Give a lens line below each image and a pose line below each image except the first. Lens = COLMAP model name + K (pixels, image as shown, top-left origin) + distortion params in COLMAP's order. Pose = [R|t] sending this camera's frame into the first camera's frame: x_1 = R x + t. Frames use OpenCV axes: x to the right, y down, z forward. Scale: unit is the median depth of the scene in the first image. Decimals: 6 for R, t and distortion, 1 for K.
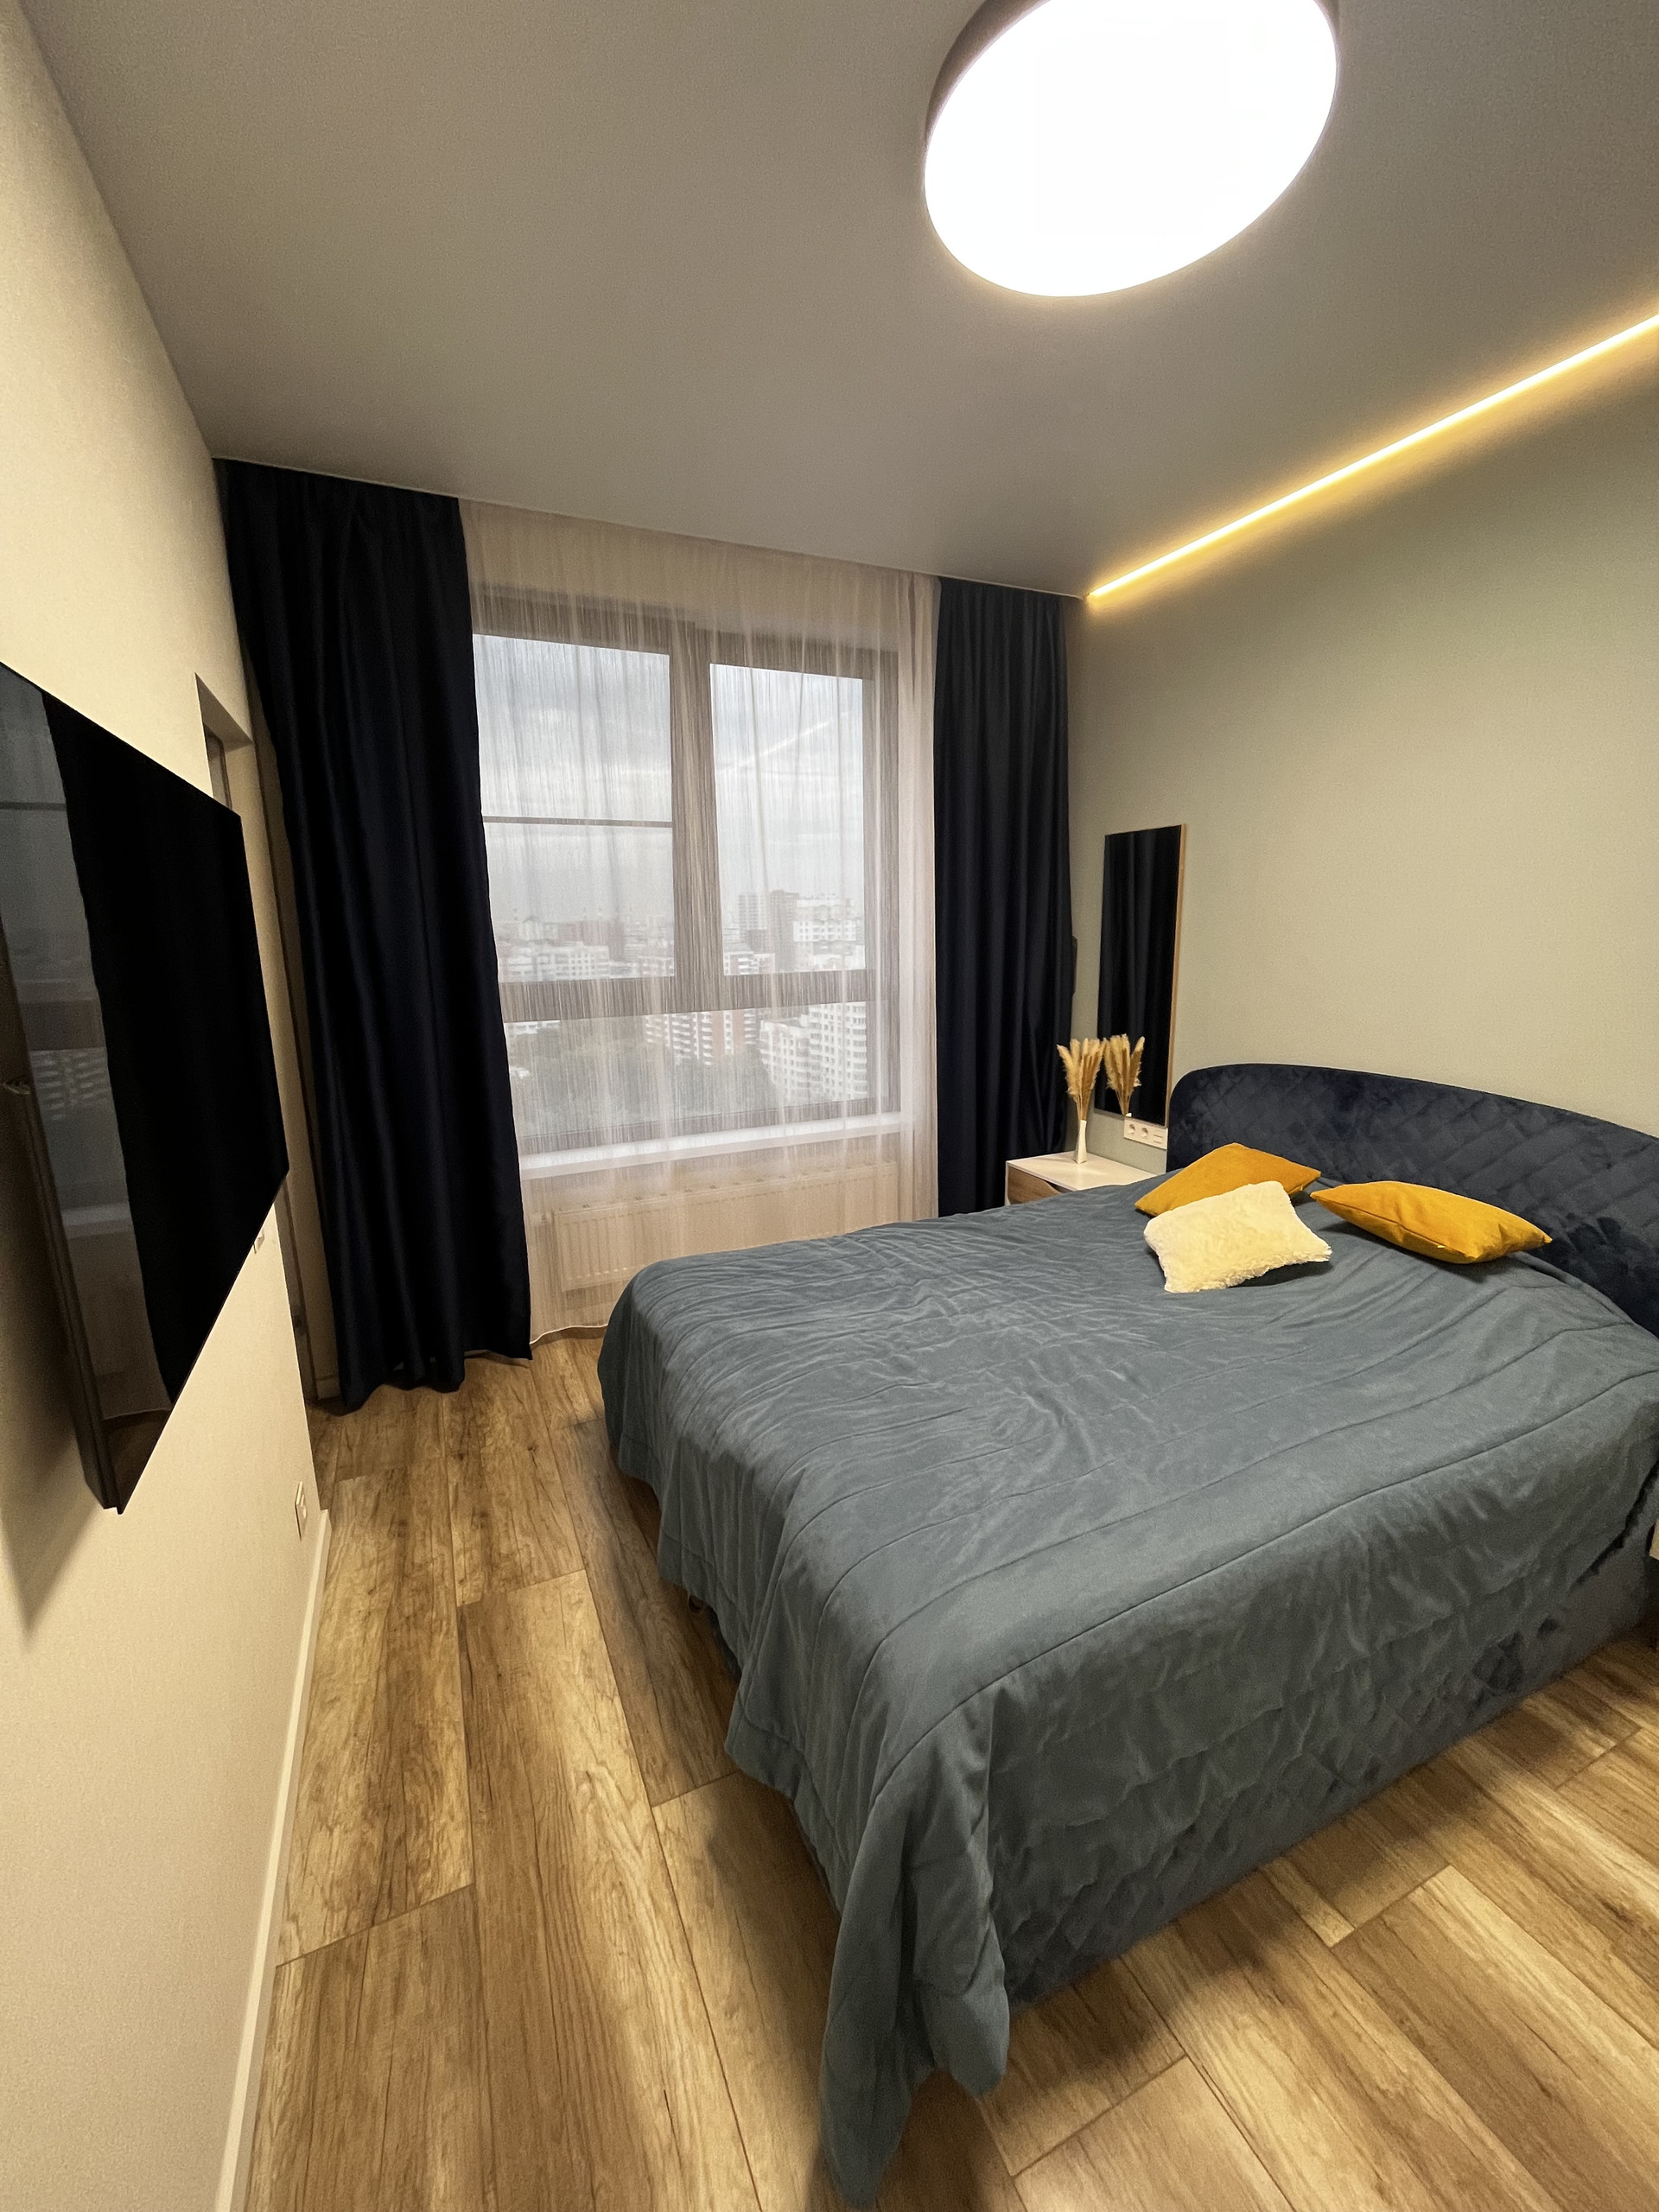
lens RADIAL K [[890.5, 0, 829.5], [0, 890.5, 1106.0], [0, 0, 1]] dist [-0.003306, 0.000320]
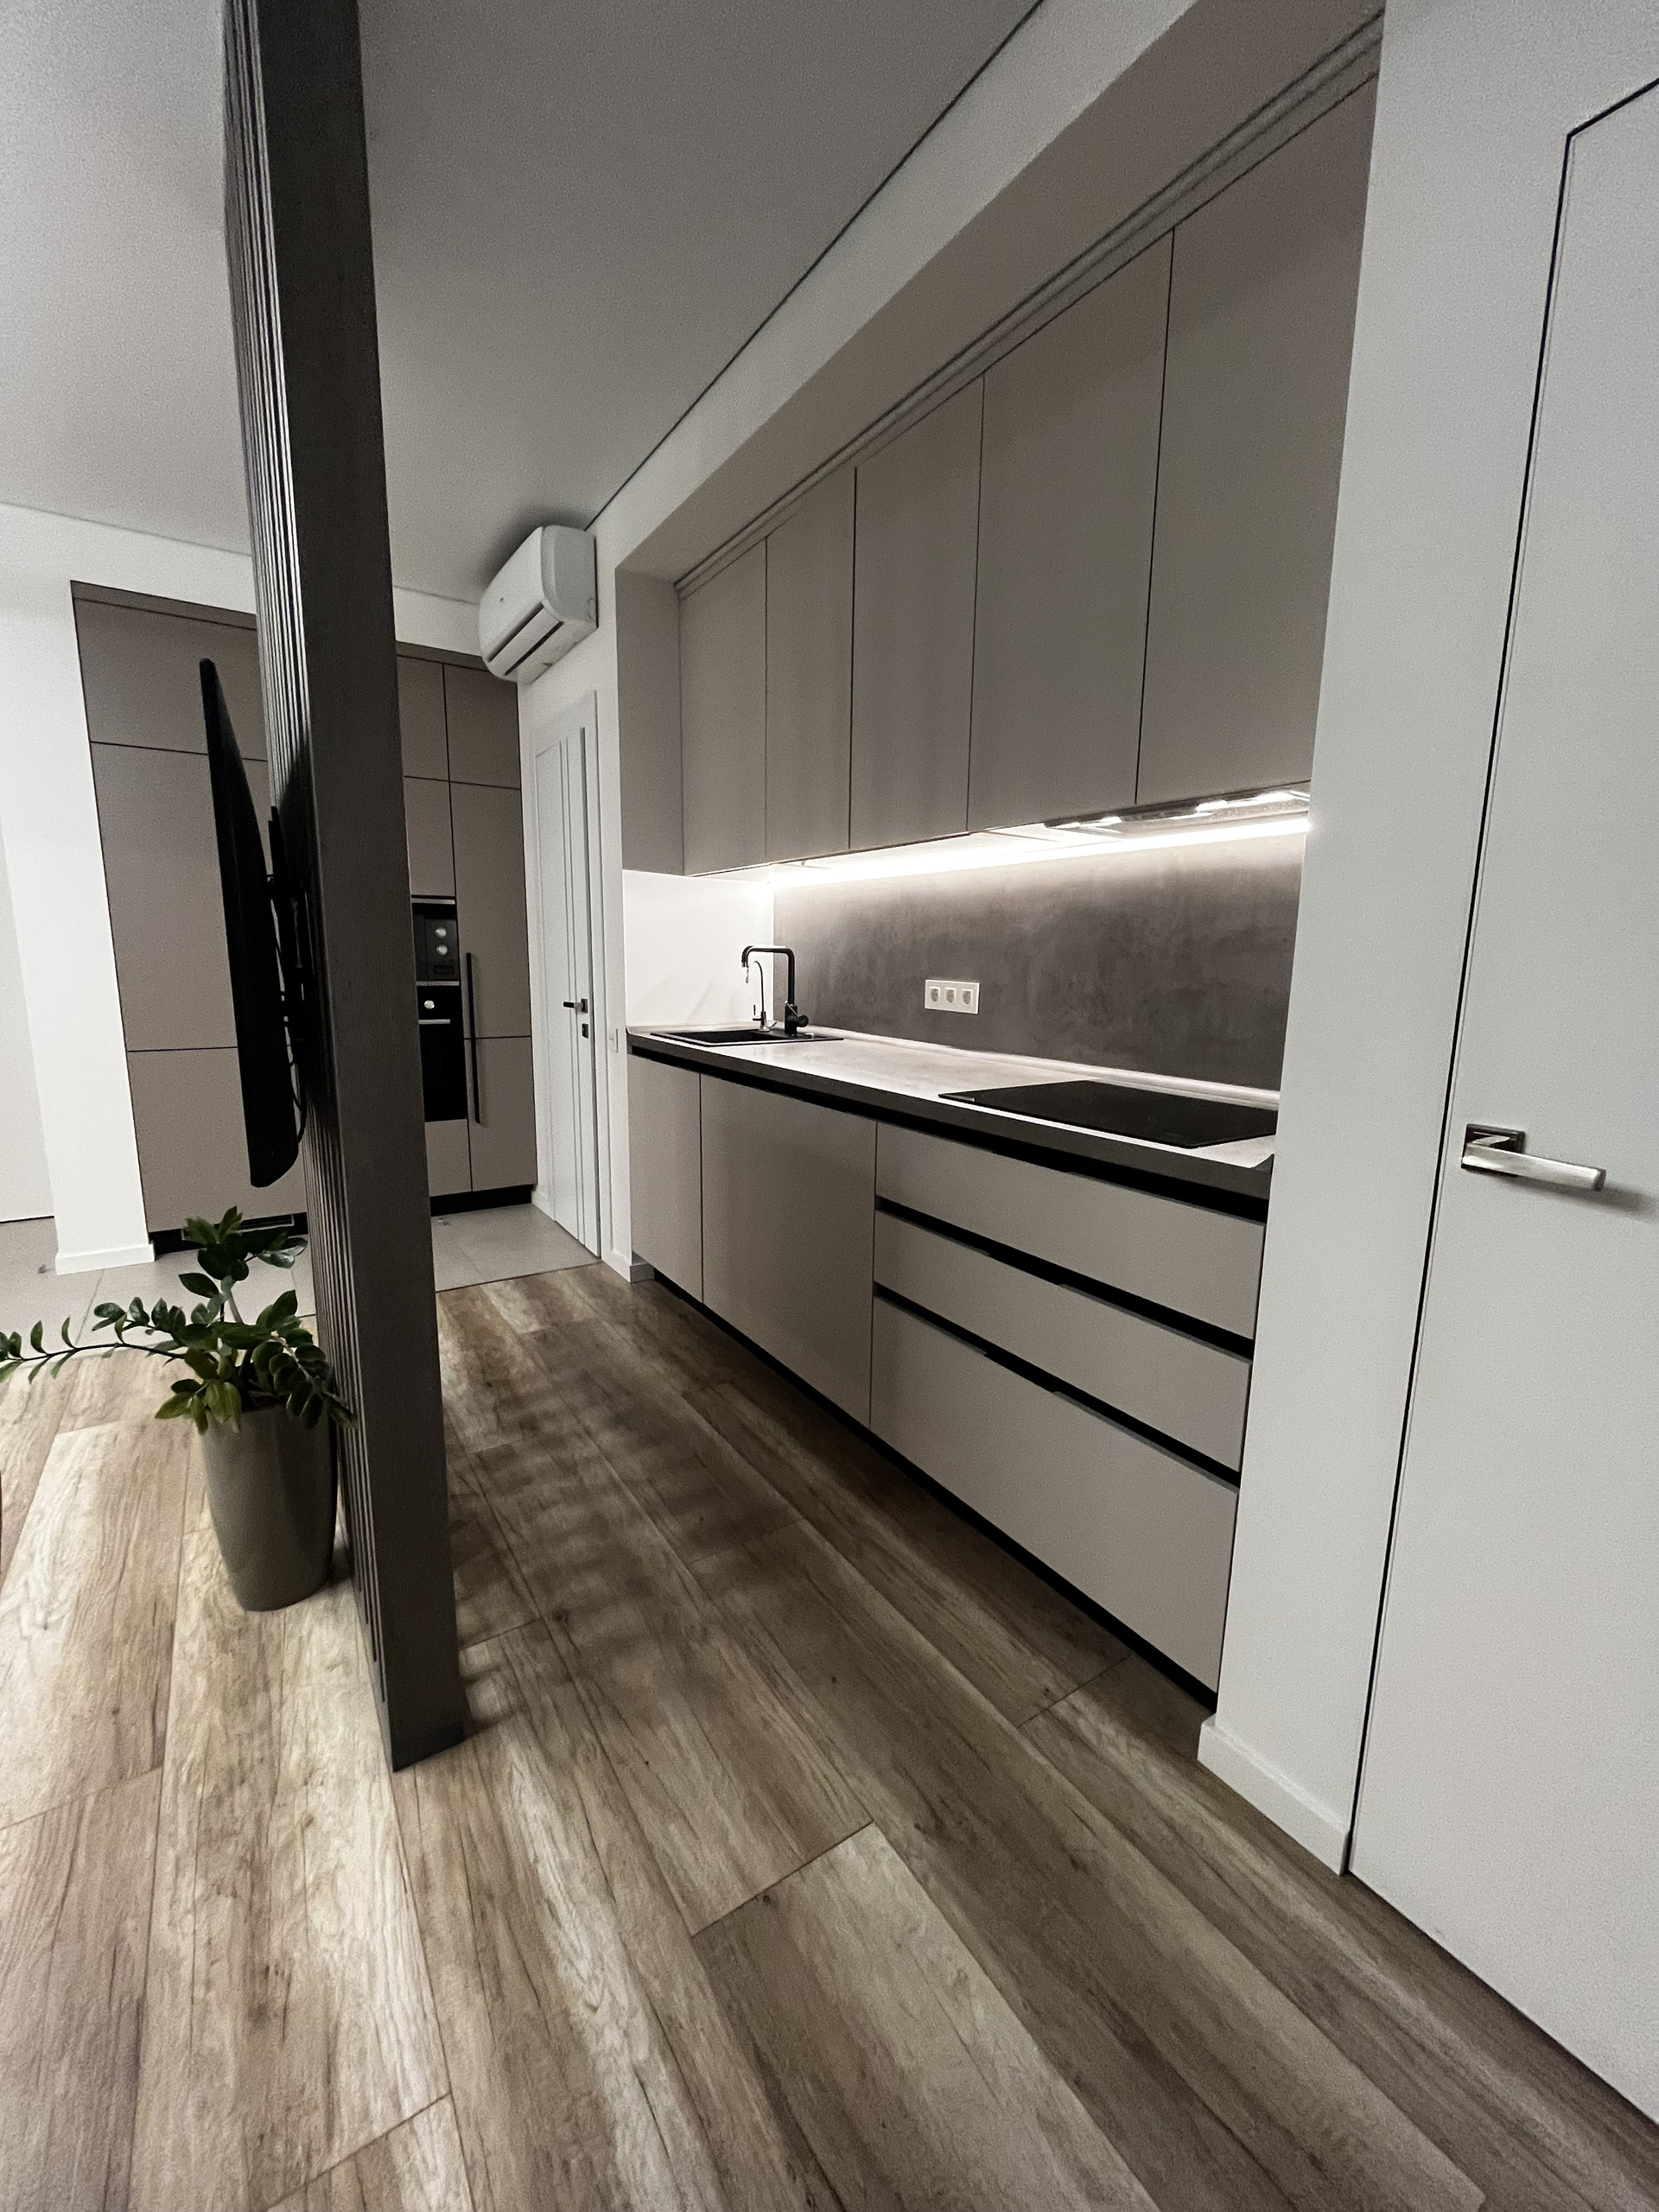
lens RADIAL K [[892.0, 0, 827.9], [0, 892.0, 1104.5], [0, 0, 1]] dist [-0.003948, 0.000045]
pose [[-0.988718, 0.028560, -0.147041, -0.967612], [-0.026810, 0.932061, 0.361308, -0.179003], [0.147370, 0.361174, -0.920780, 1.752968]]
